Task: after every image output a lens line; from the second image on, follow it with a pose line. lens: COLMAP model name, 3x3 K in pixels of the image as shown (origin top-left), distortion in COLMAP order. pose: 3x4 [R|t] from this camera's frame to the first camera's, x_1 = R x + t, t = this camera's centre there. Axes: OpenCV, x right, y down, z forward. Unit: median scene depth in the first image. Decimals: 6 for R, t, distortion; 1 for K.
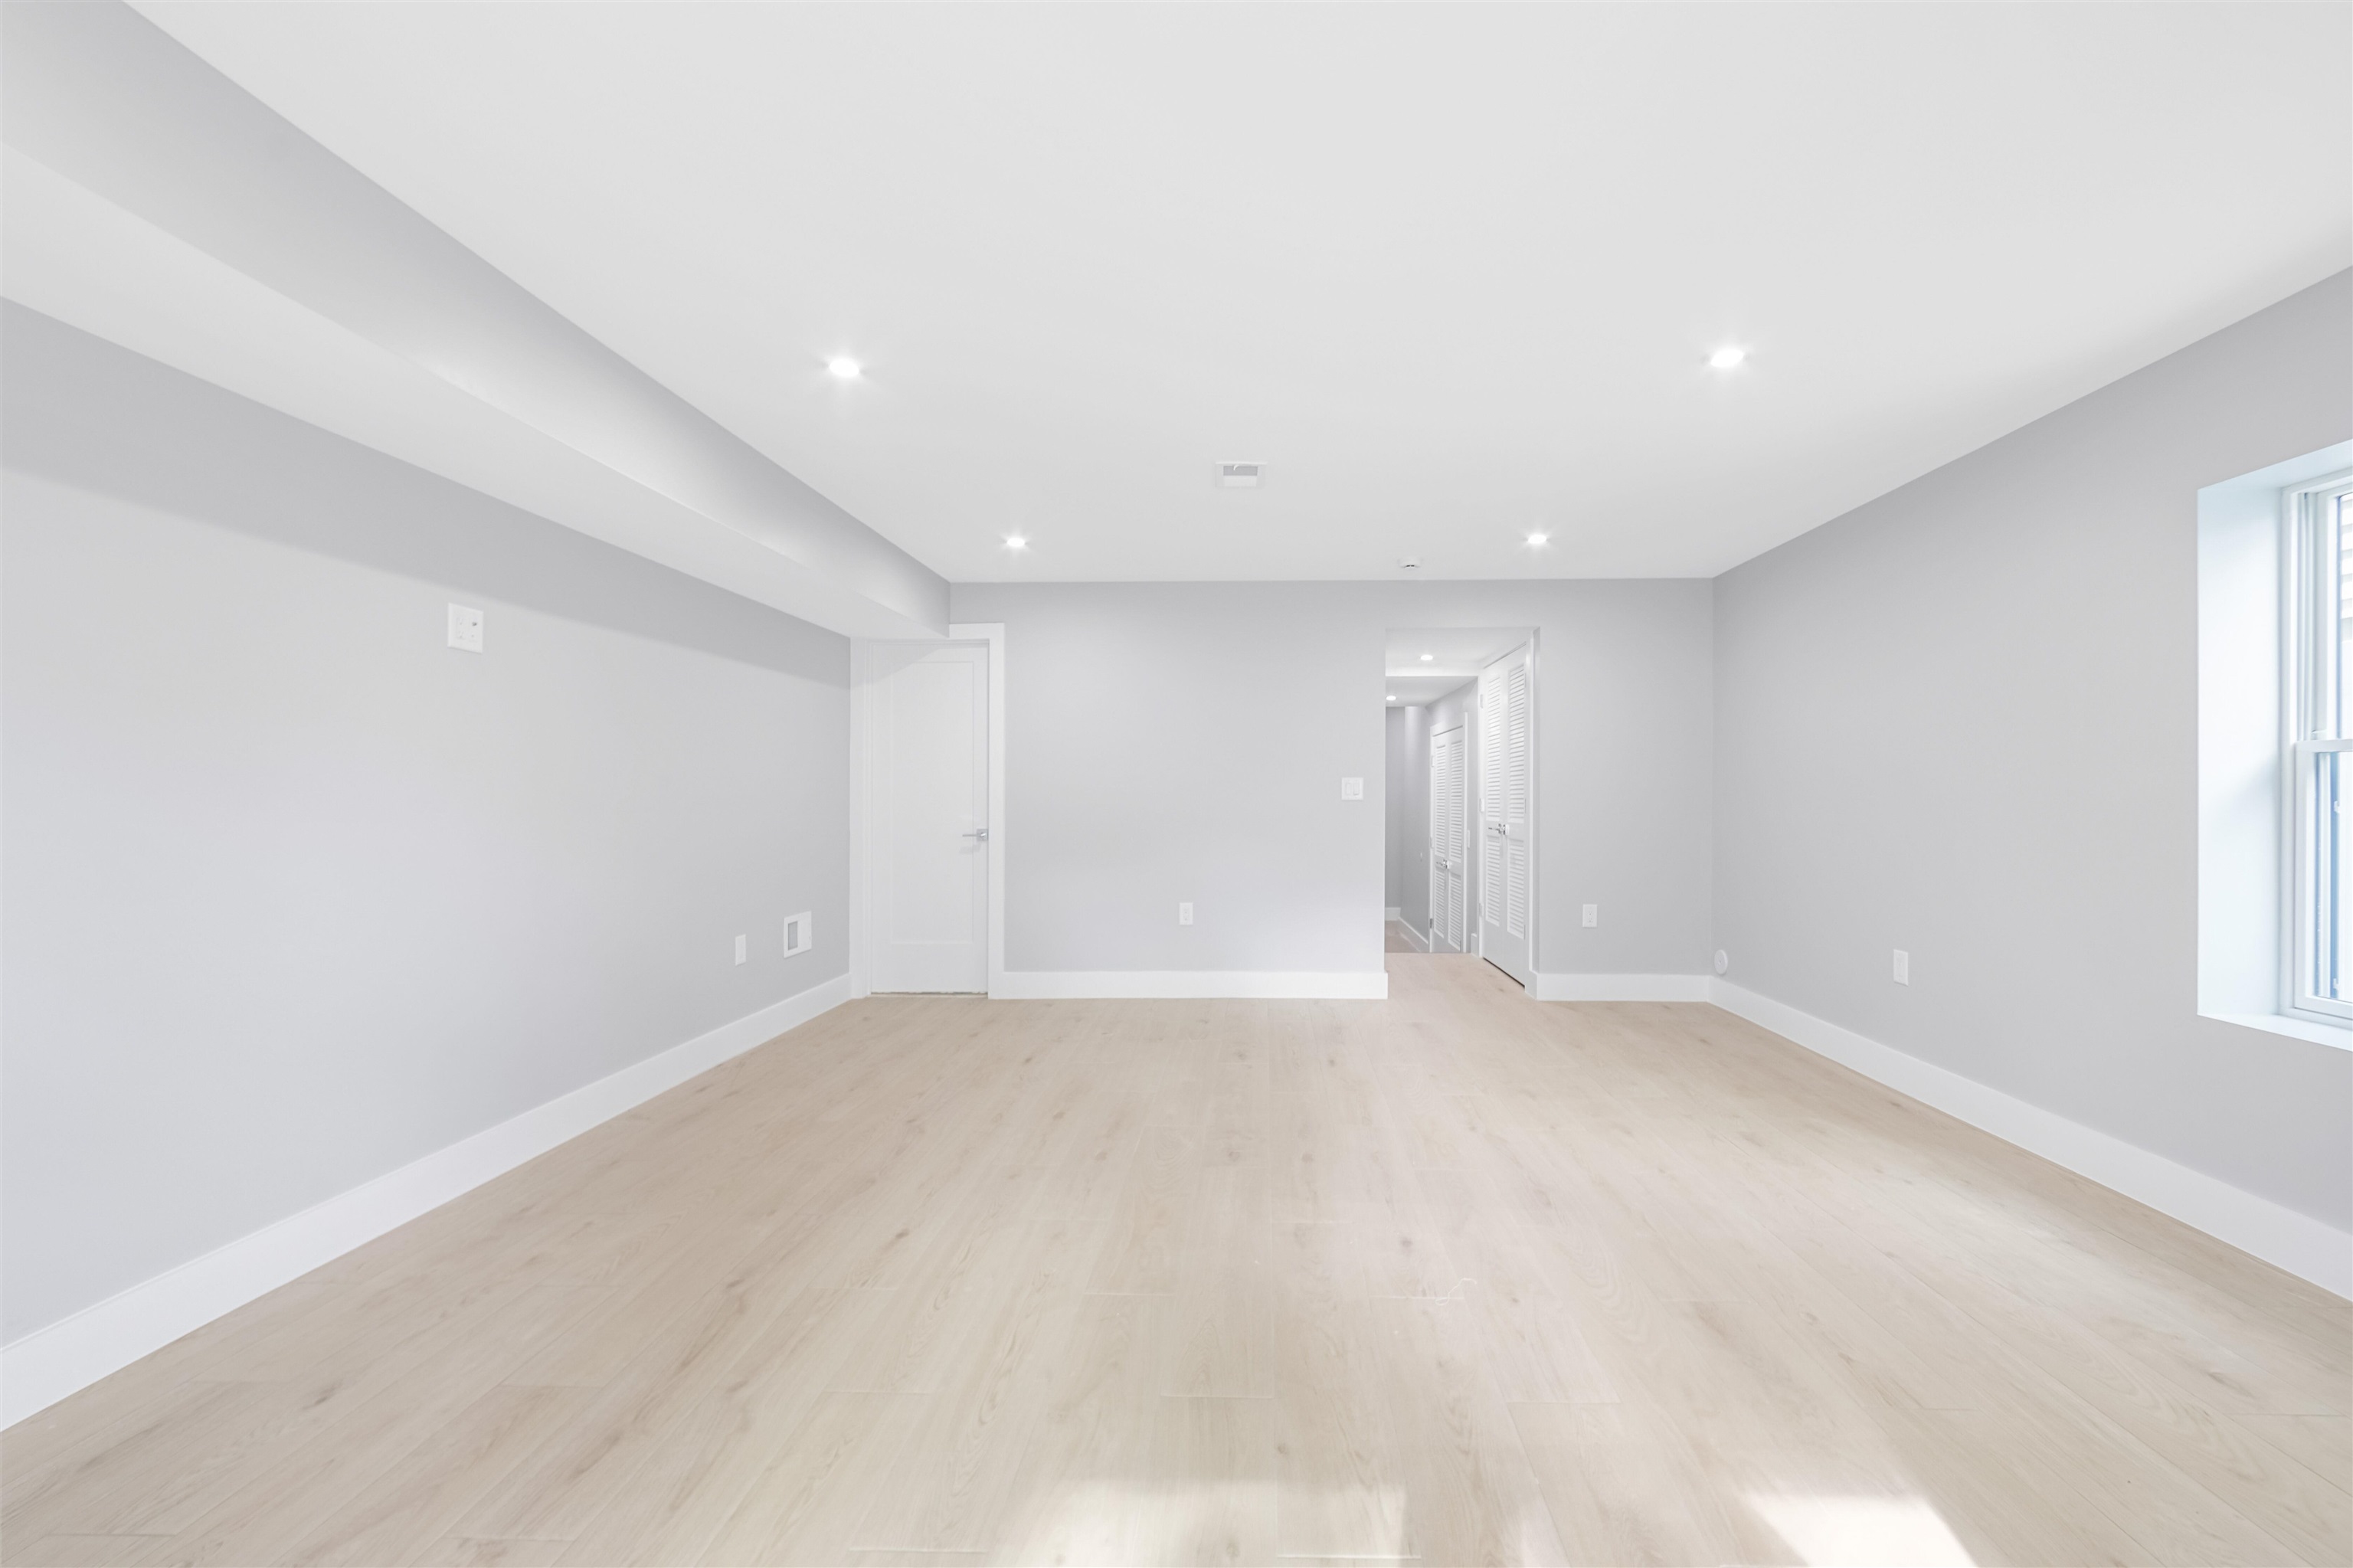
lens RADIAL K [[945.5, 0, 1177.6], [0, 945.5, 789.6], [0, 0, 1]] dist [0.008223, -0.000111]
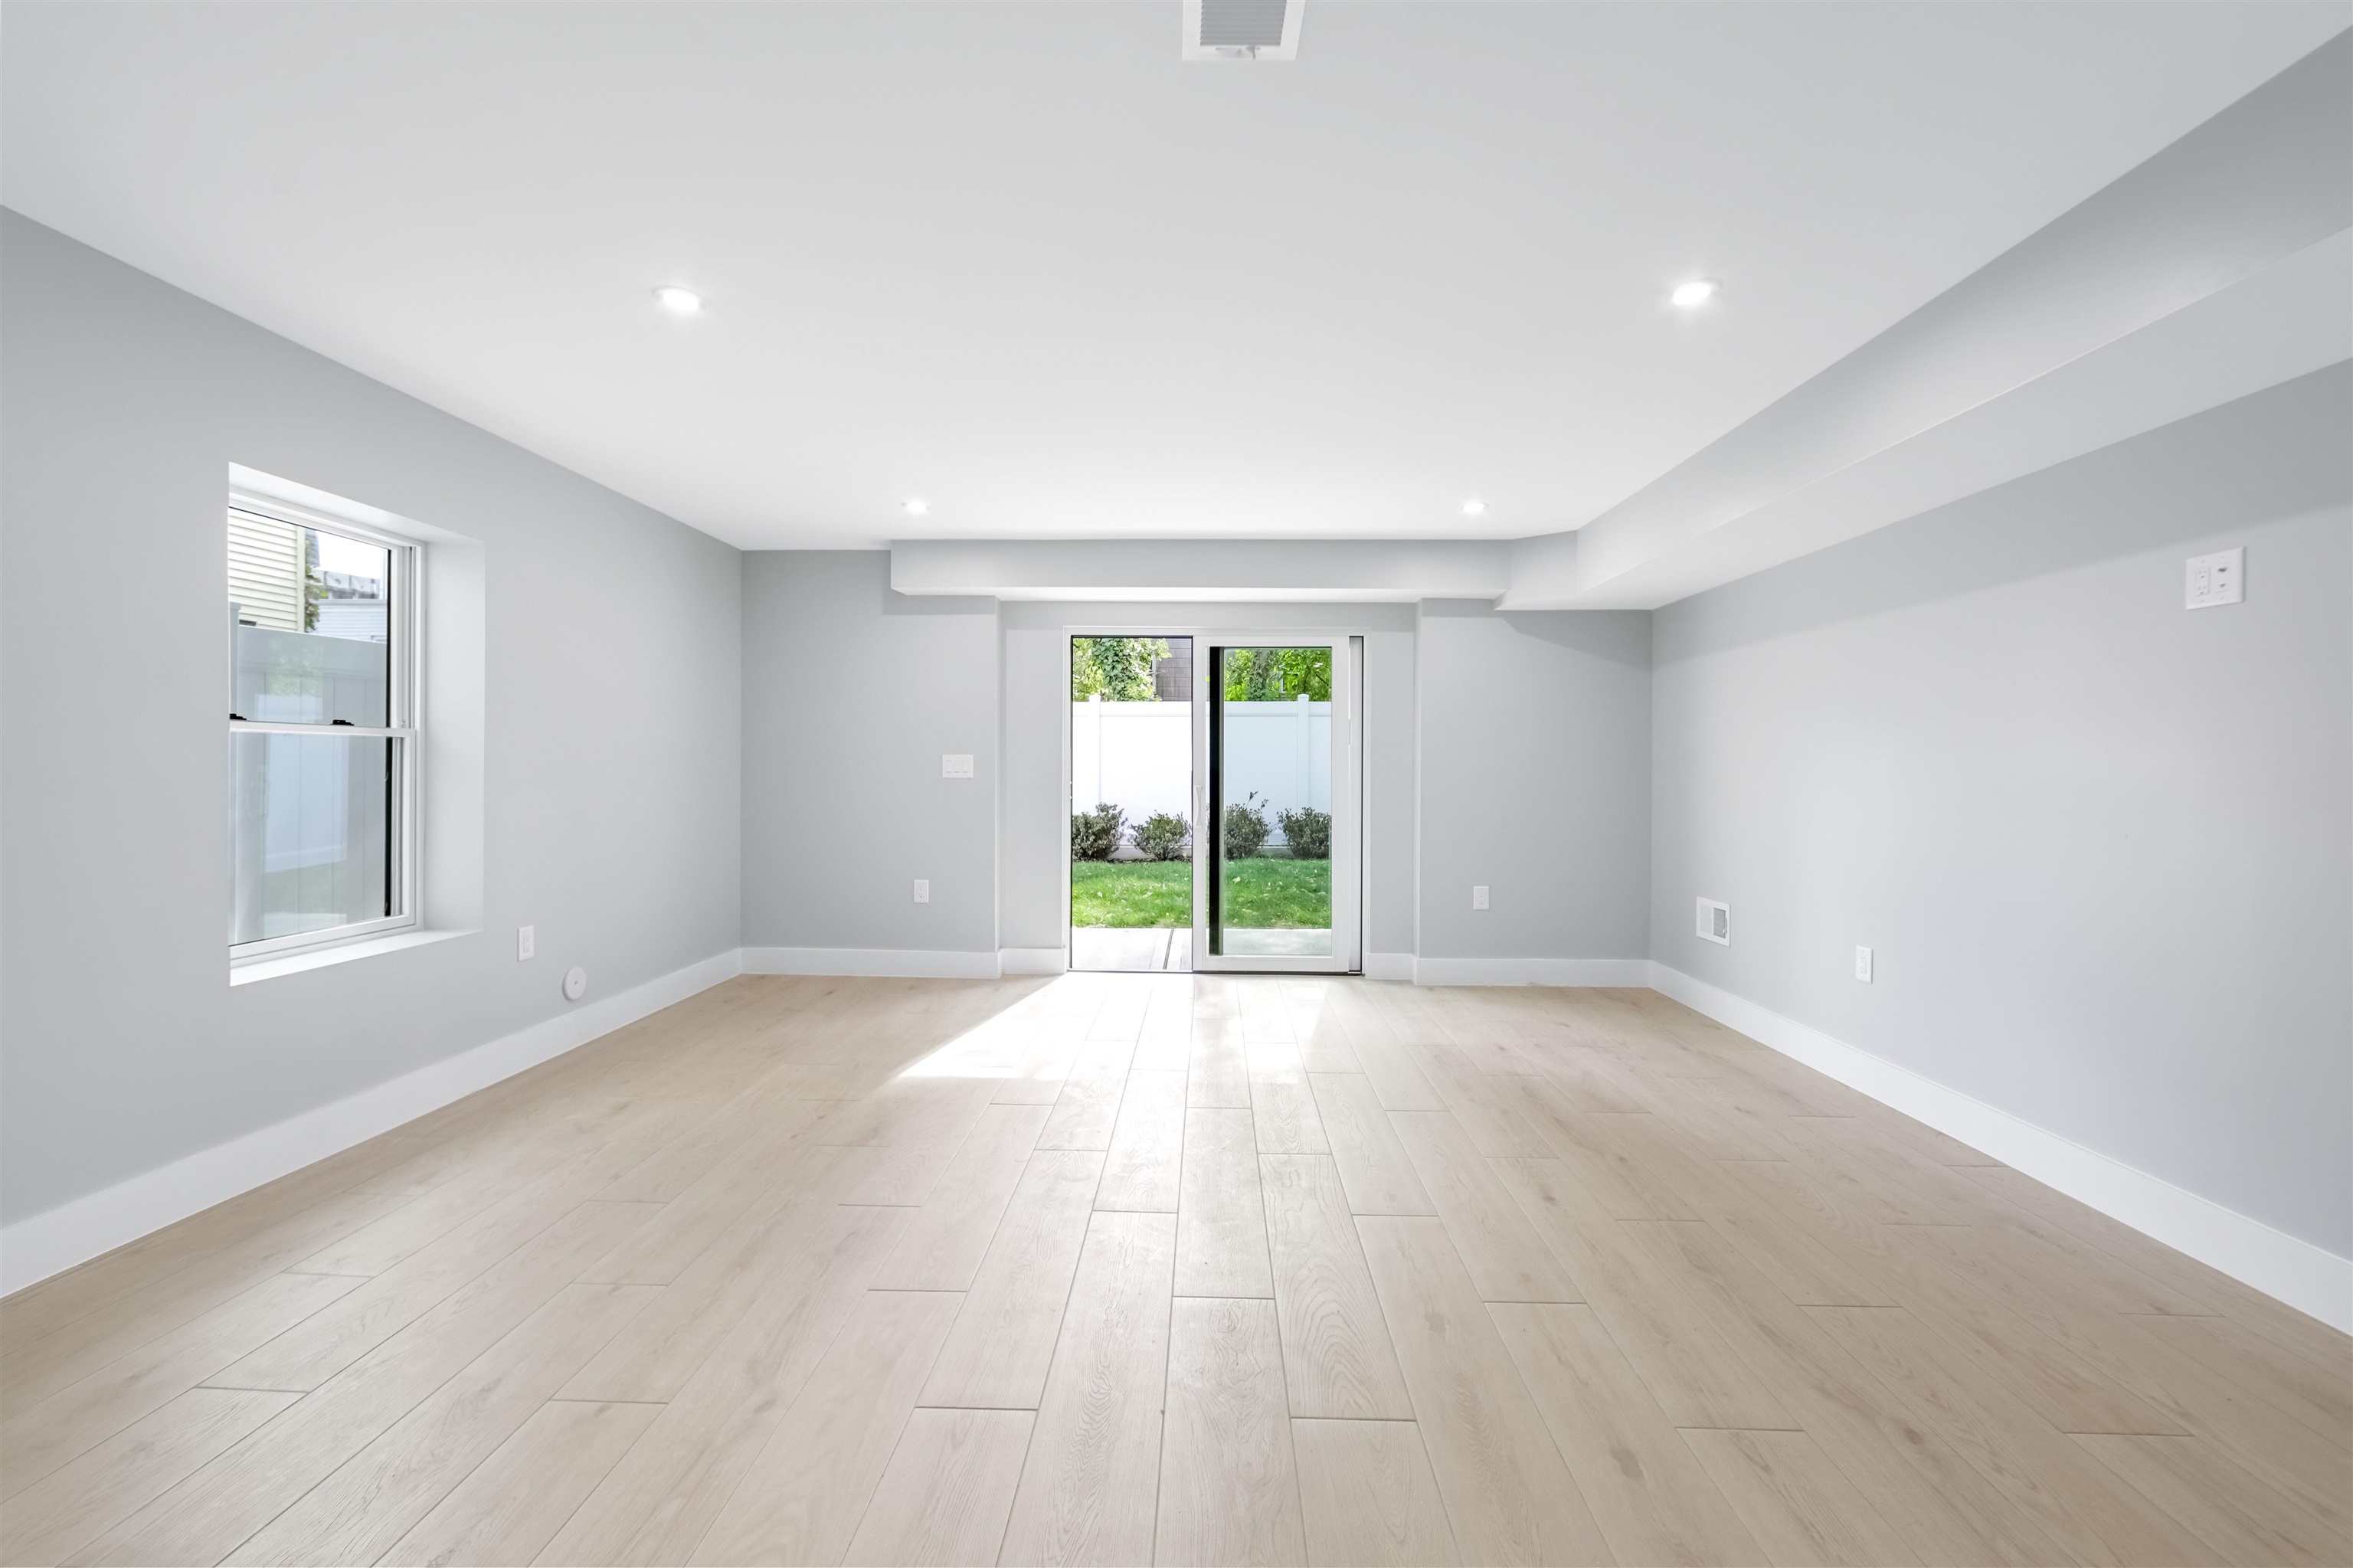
lens RADIAL K [[945.5, 0, 1173.6], [0, 945.5, 776.5], [0, 0, 1]] dist [0.008223, -0.000111]
pose [[-0.998670, -0.003209, -0.051451, 0.162276], [-0.003239, 0.999995, 0.000508, 0.026809], [0.051450, 0.000674, -0.998675, 2.041154]]
